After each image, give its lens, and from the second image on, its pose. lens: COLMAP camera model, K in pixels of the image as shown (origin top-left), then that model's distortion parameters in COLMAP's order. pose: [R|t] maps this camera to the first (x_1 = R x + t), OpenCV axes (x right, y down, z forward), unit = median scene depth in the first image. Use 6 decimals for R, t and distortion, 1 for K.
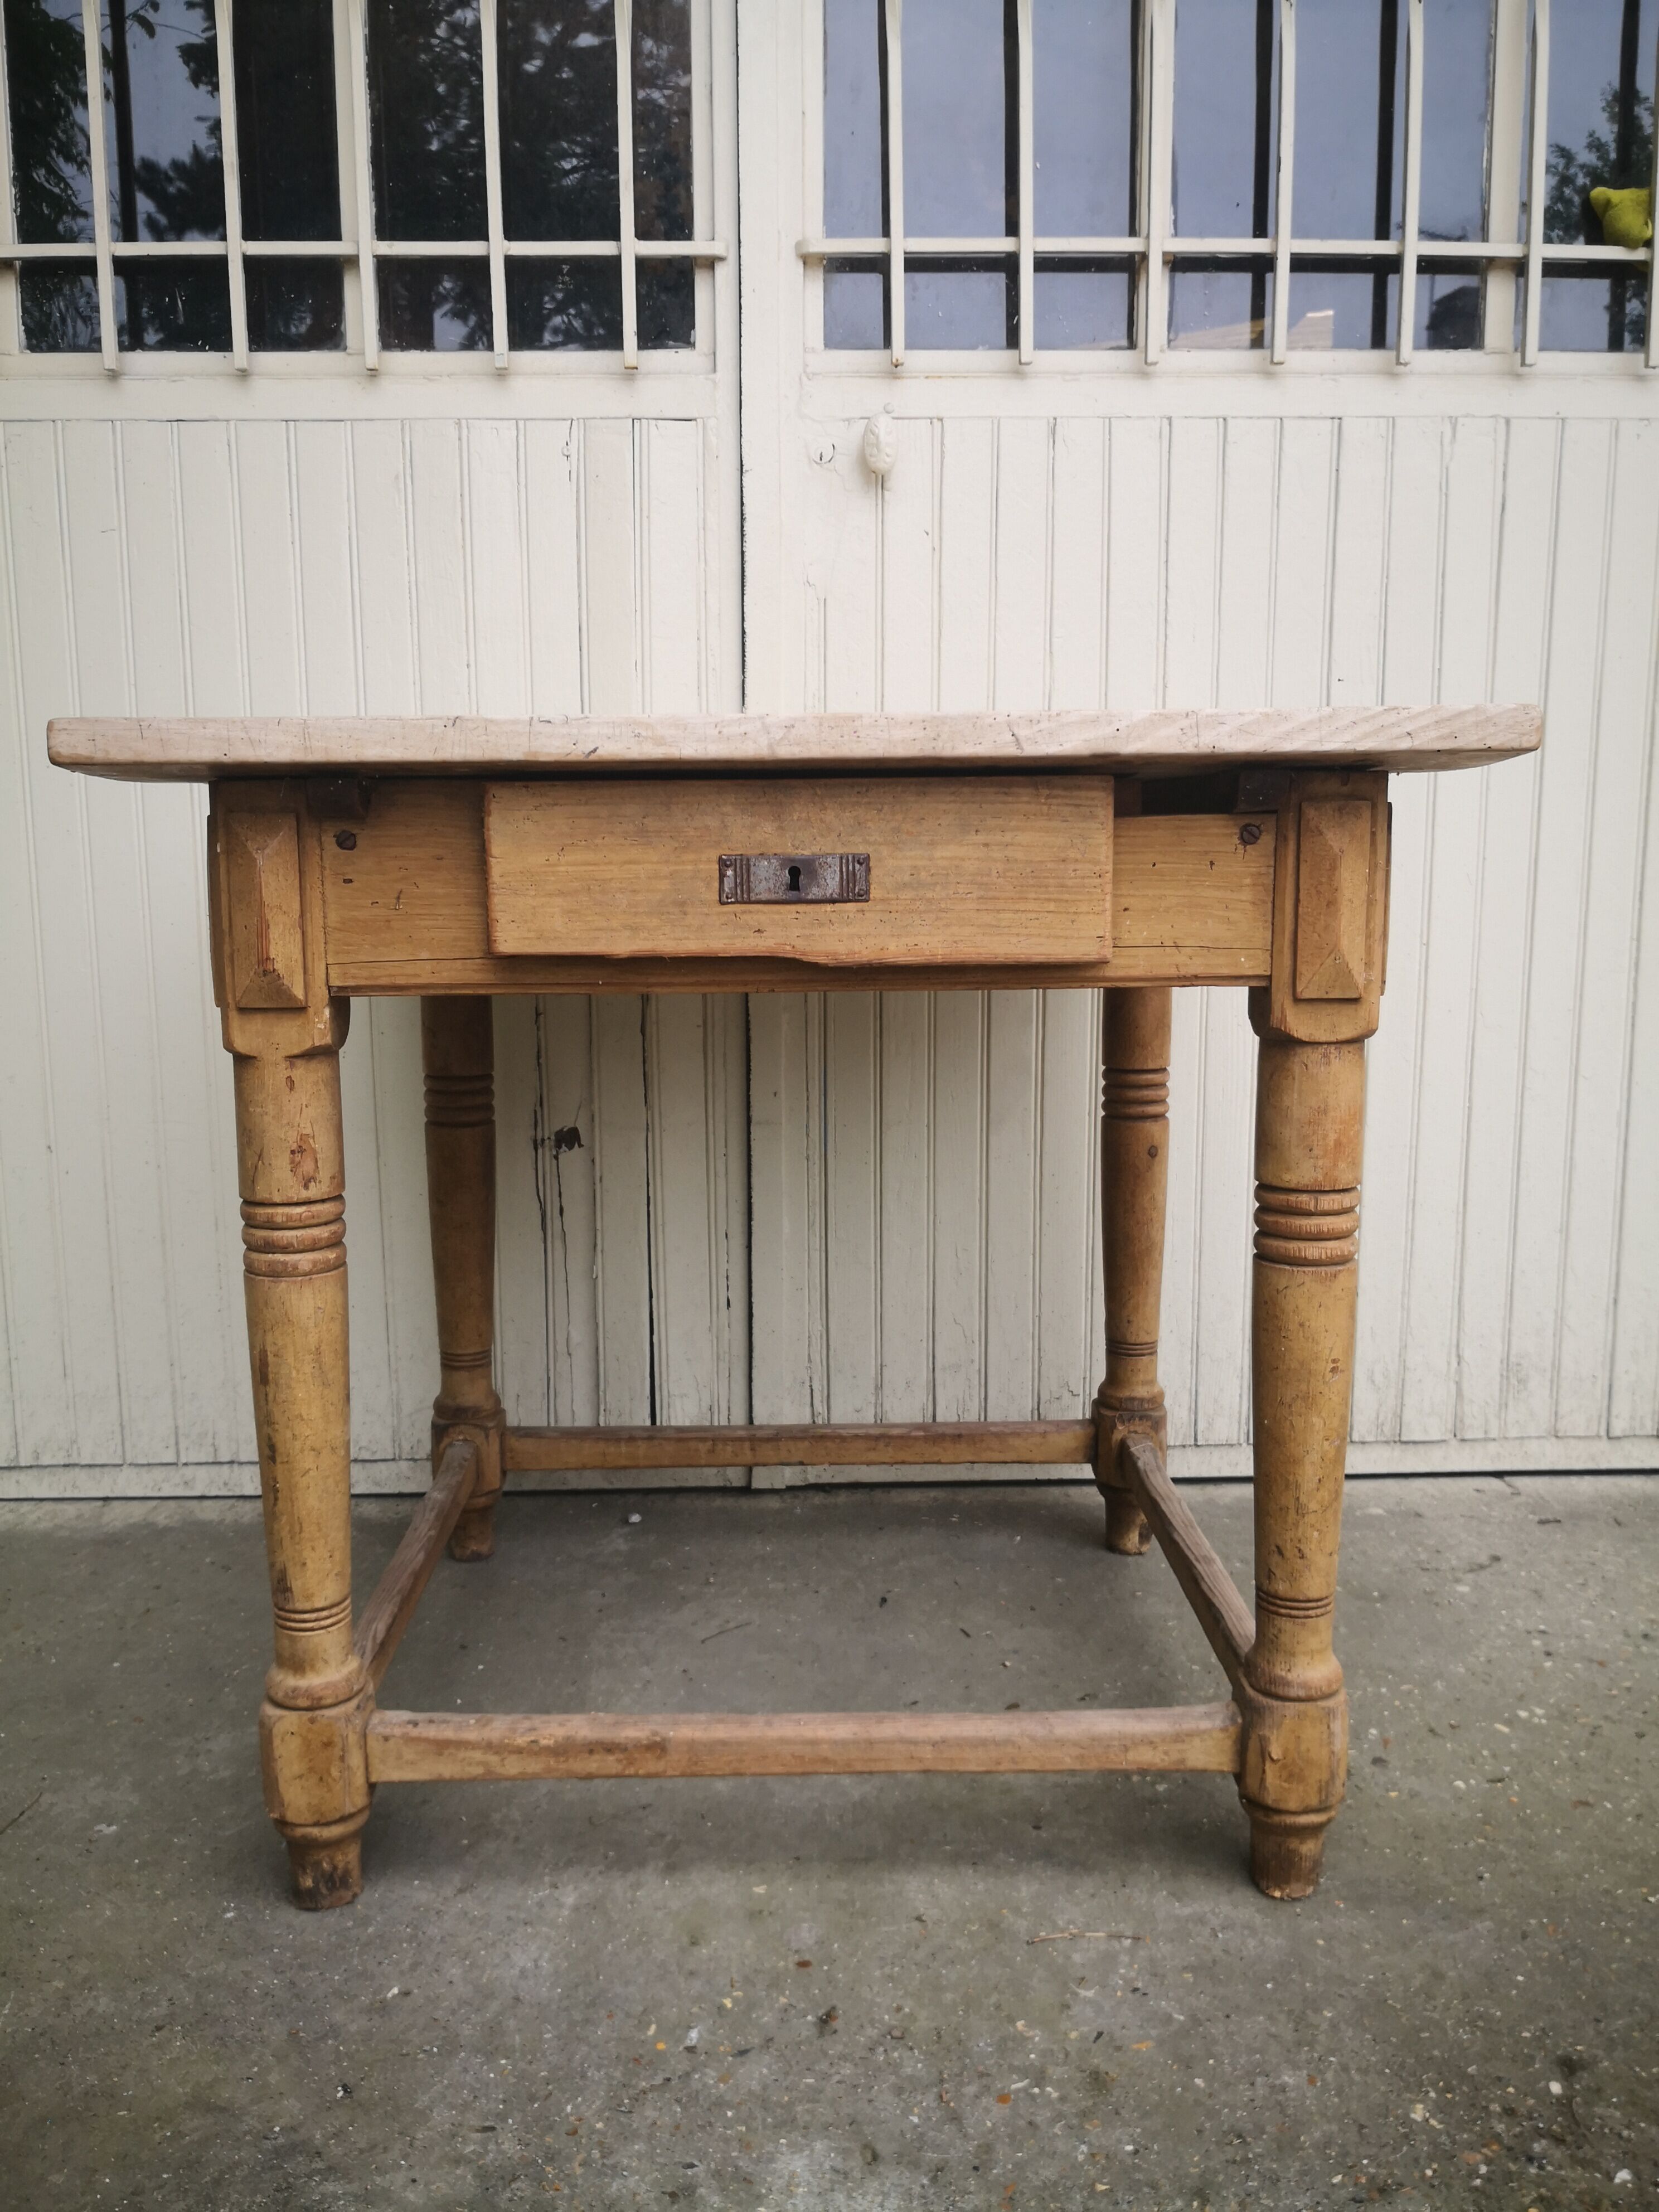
lens RADIAL K [[1770.9, 0, 804.4], [0, 1770.9, 1106.1], [0, 0, 1]] dist [0.022726, -0.049487]
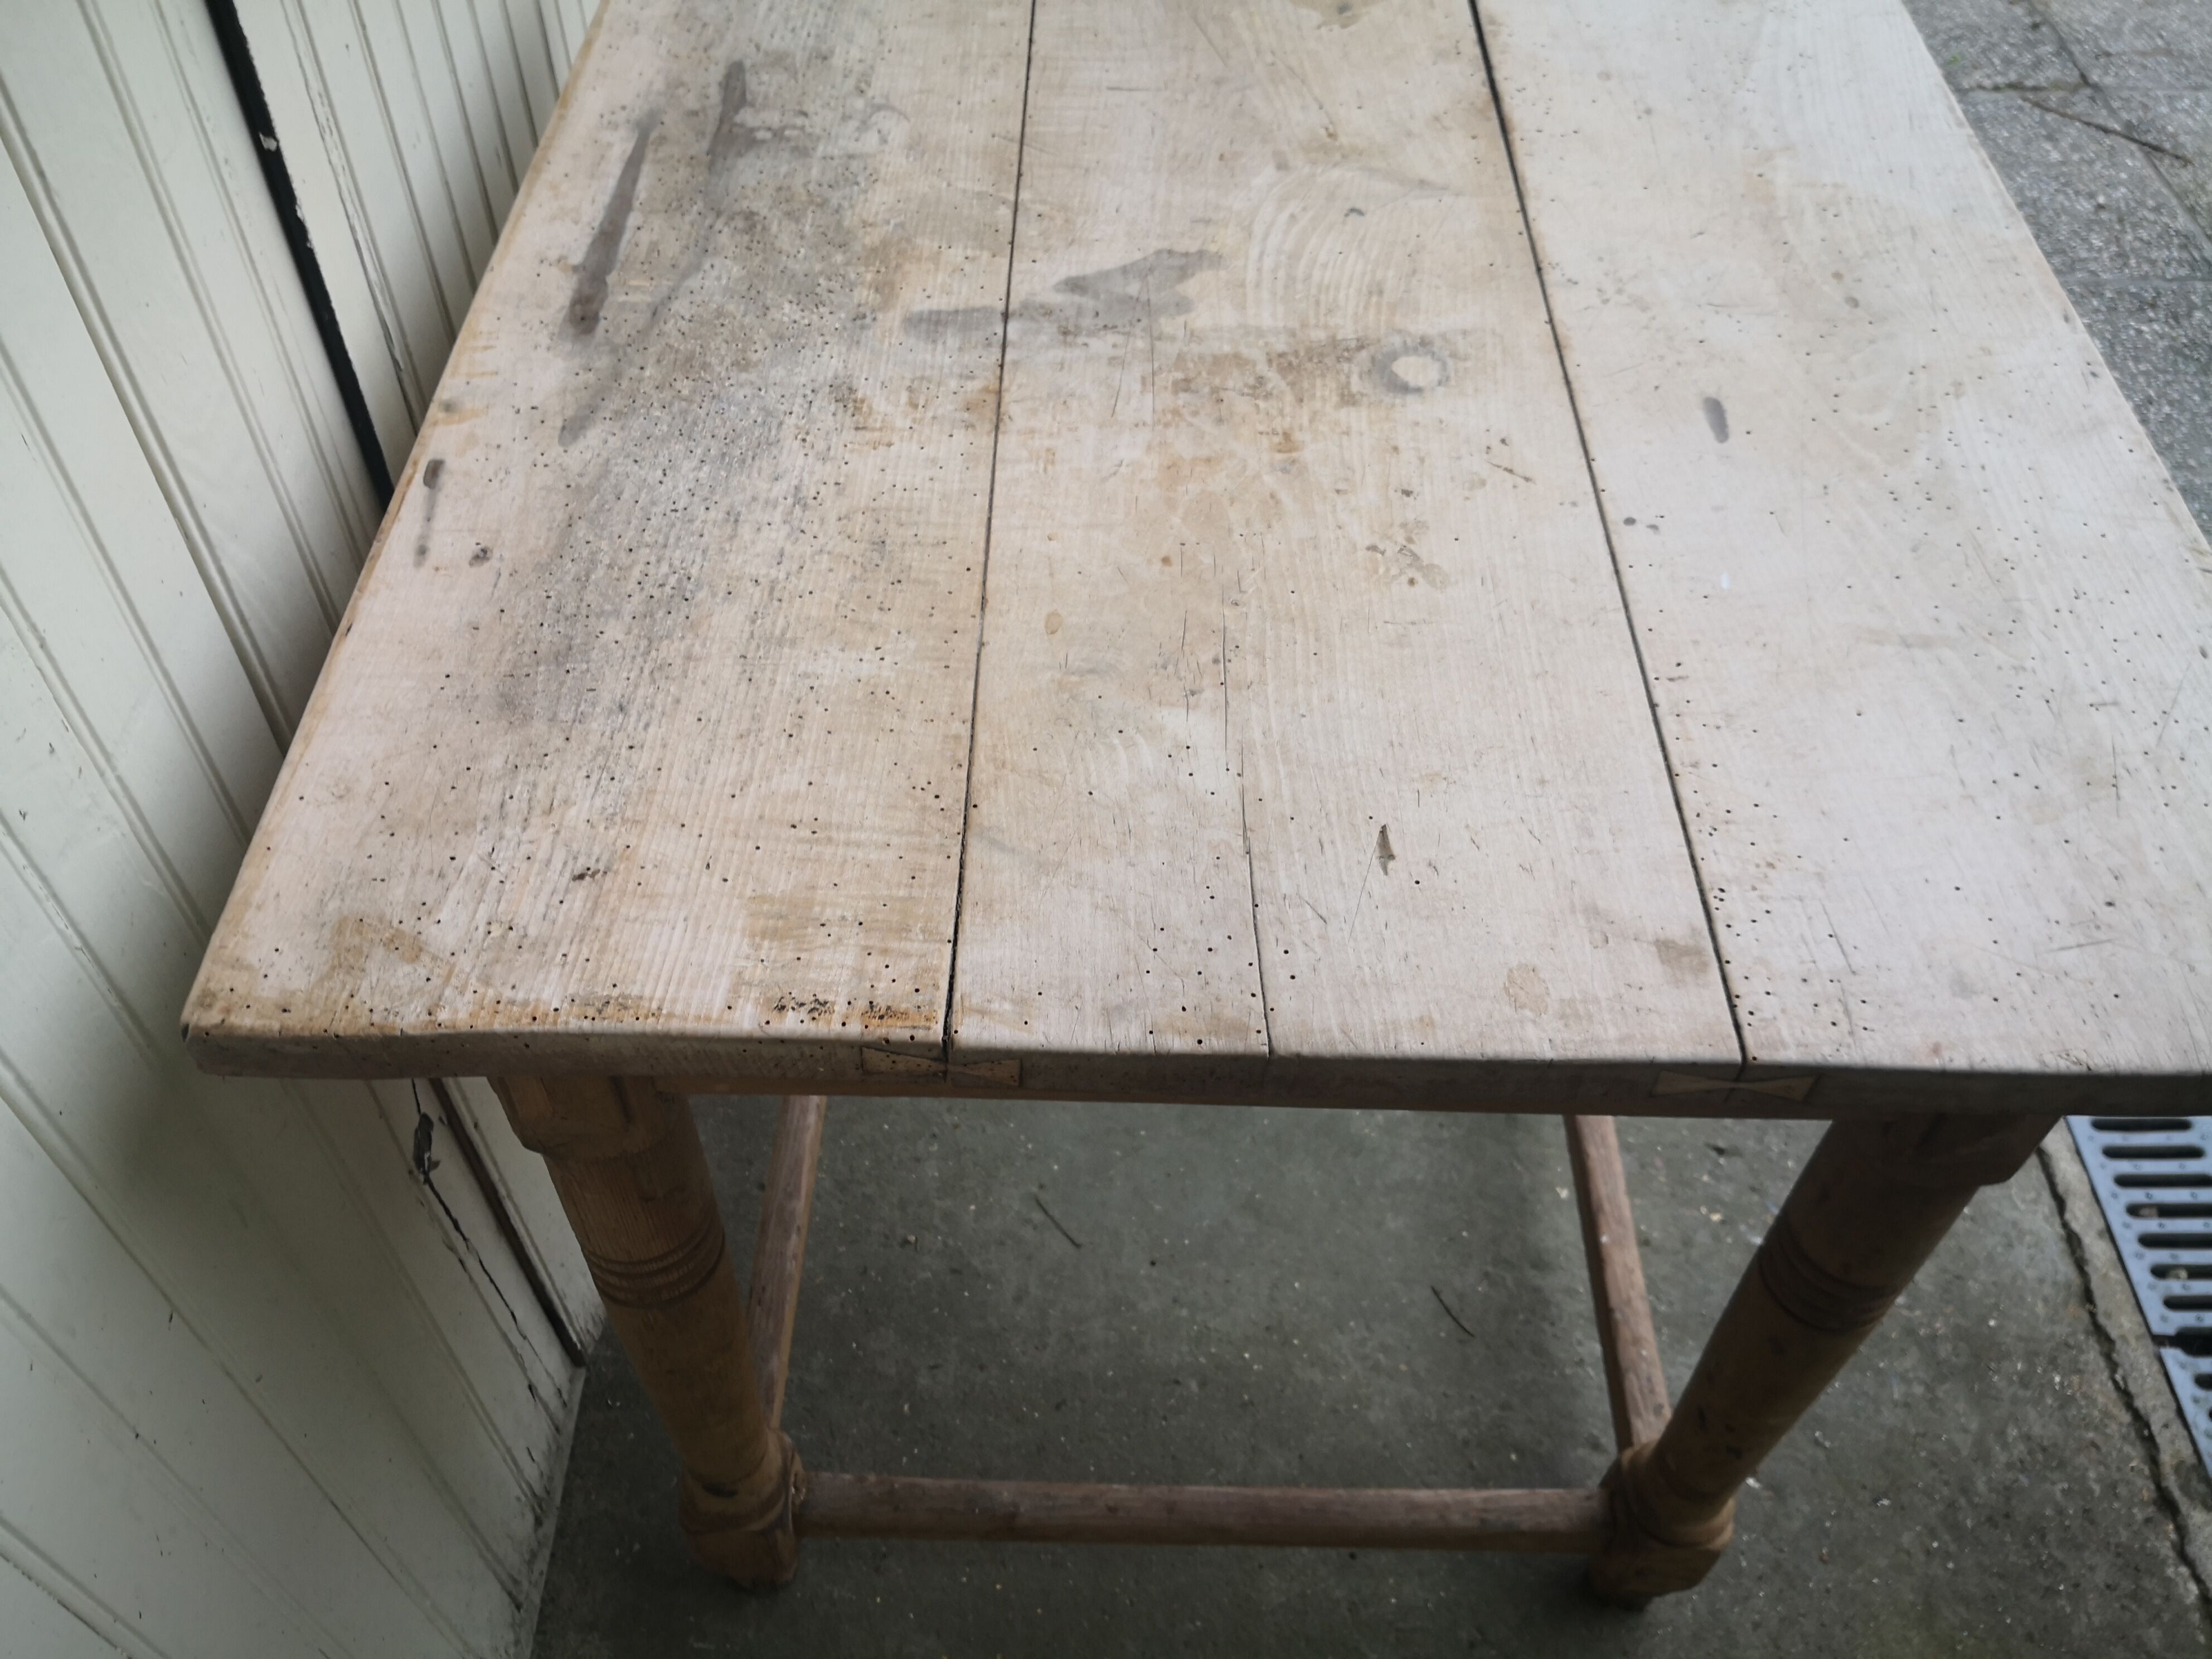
lens RADIAL K [[1837.7, 0, 1072.3], [0, 1837.7, 840.5], [0, 0, 1]] dist [-0.001287, -0.028132]
pose [[0.032520, -0.756031, 0.653728, -0.658733], [0.144745, 0.650741, 0.745376, -0.655480], [-0.988934, 0.070384, 0.130593, 1.178762]]
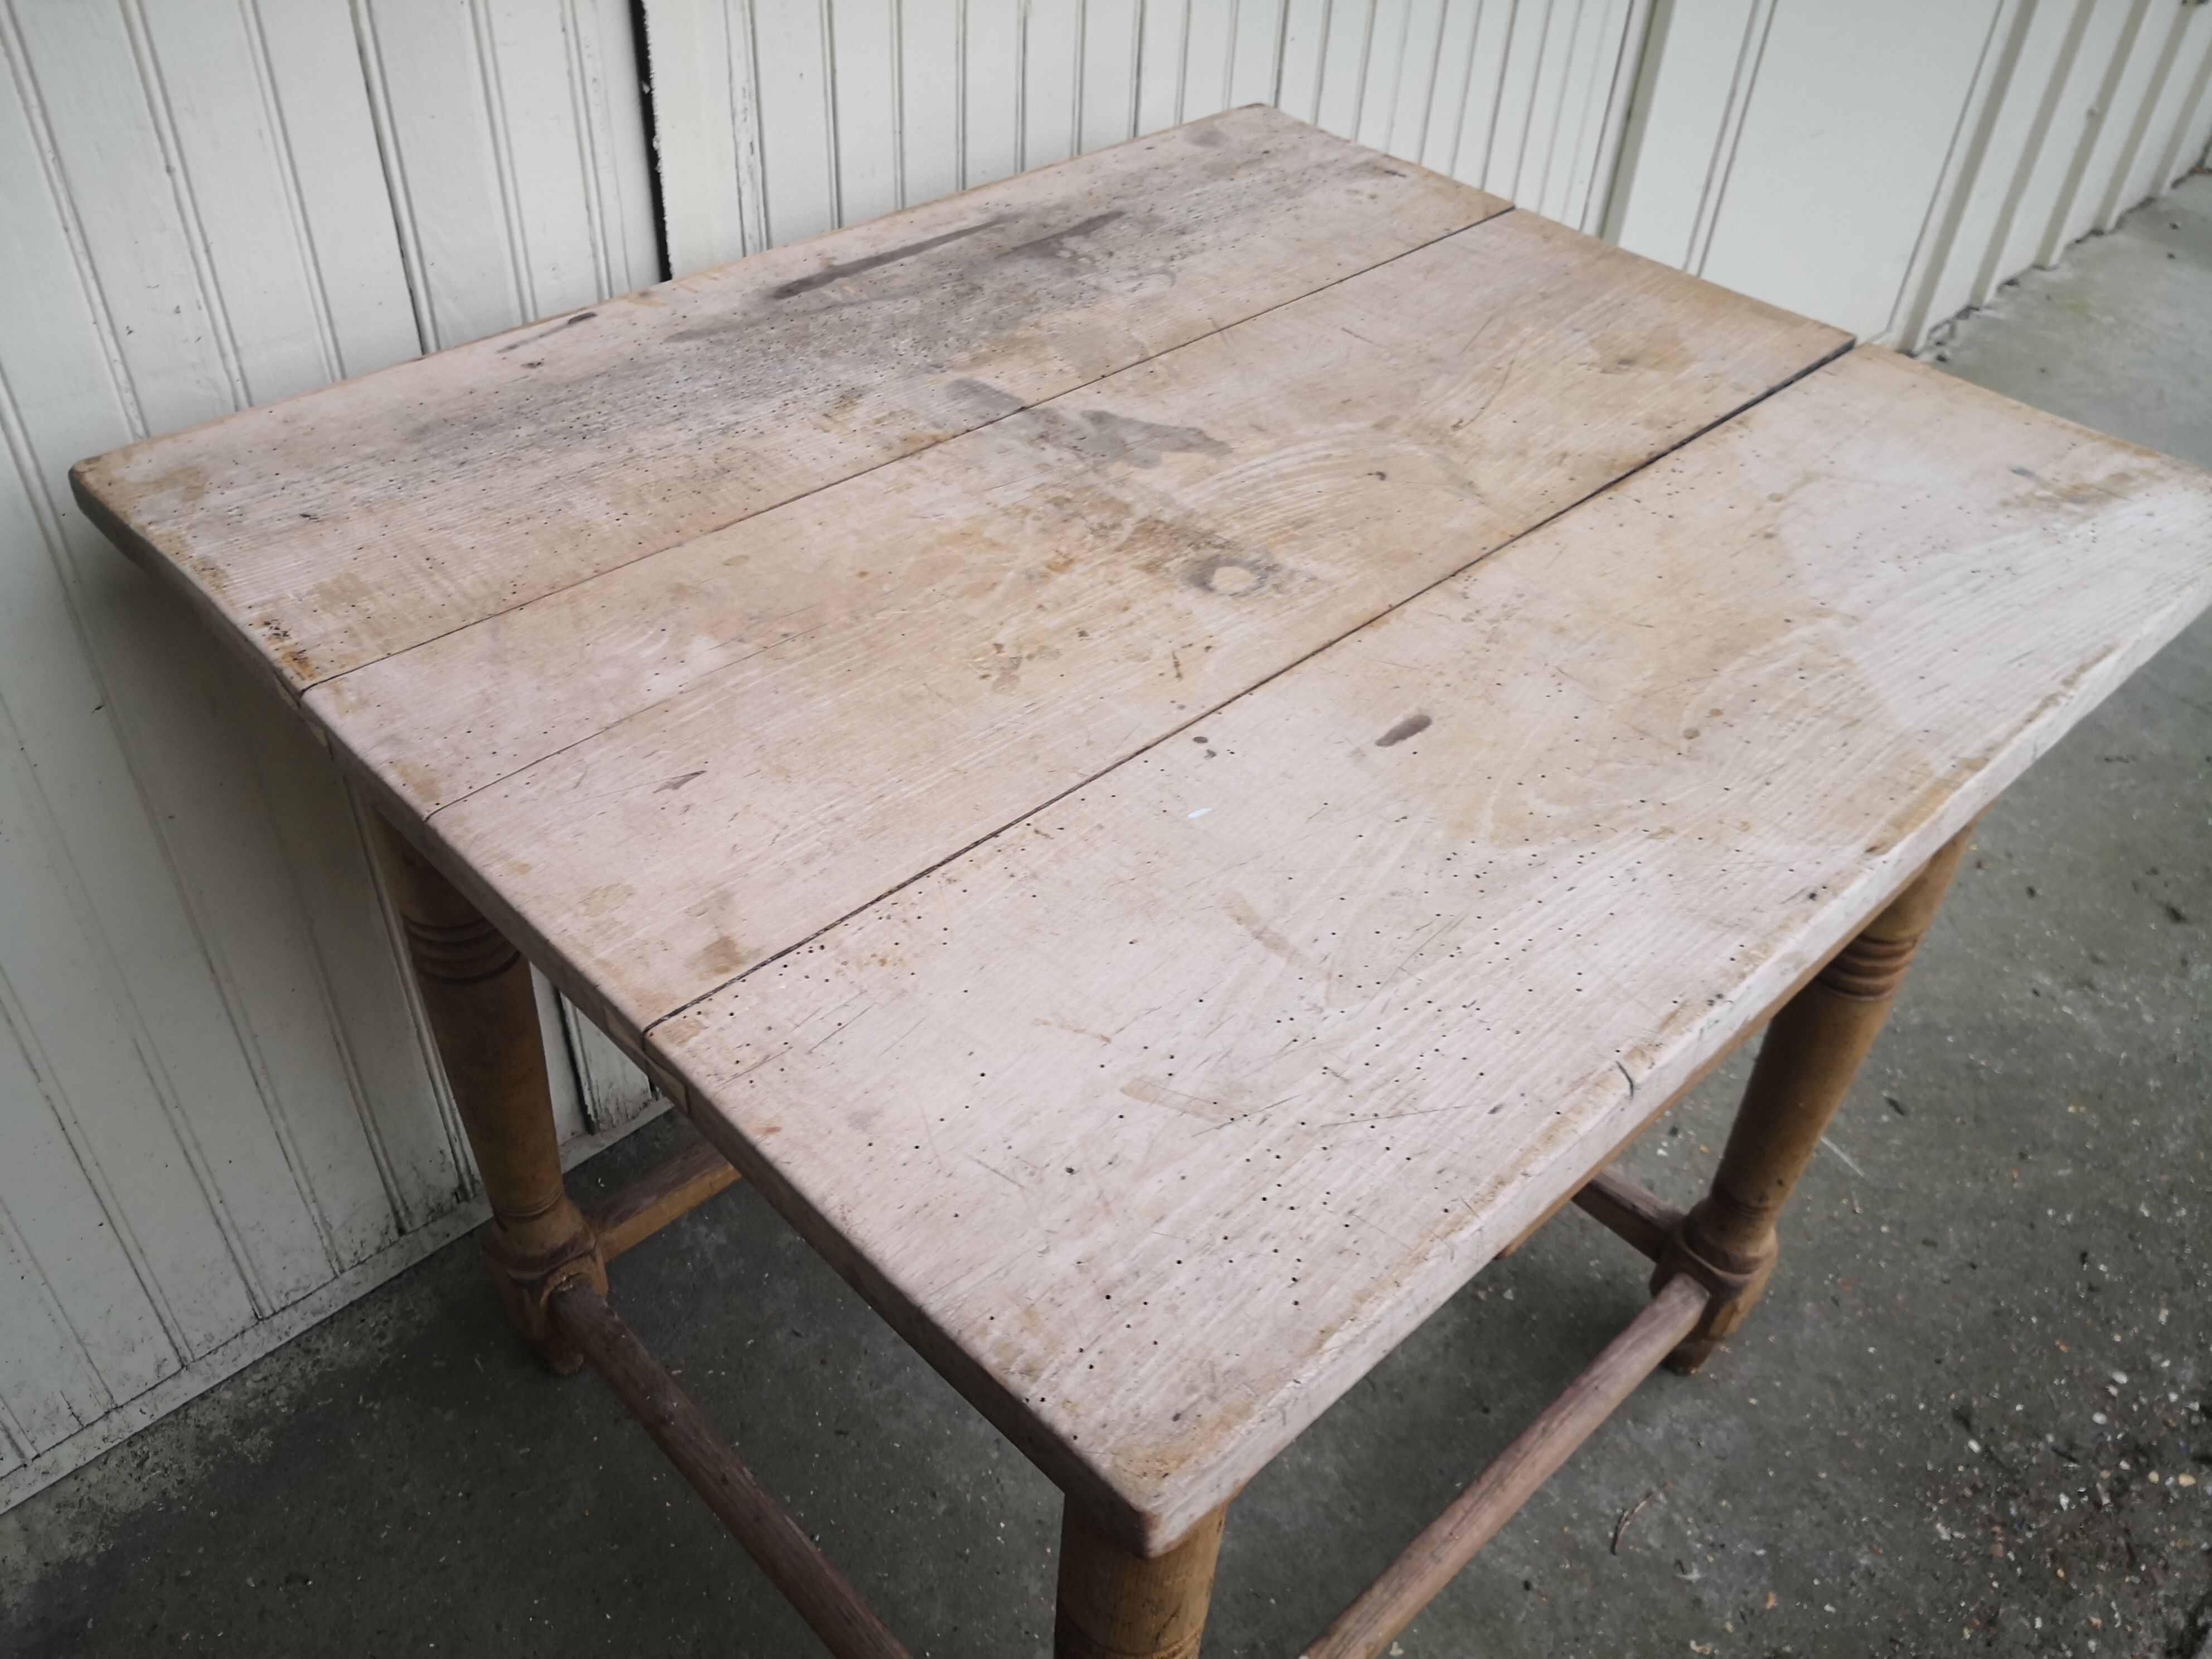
lens RADIAL K [[1789.8, 0, 1082.3], [0, 1789.8, 831.1], [0, 0, 1]] dist [0.021941, -0.039312]
pose [[0.732447, -0.414014, 0.540476, -0.536502], [0.058164, 0.829005, 0.556209, -0.550529], [-0.678335, -0.375957, 0.631282, 0.669956]]
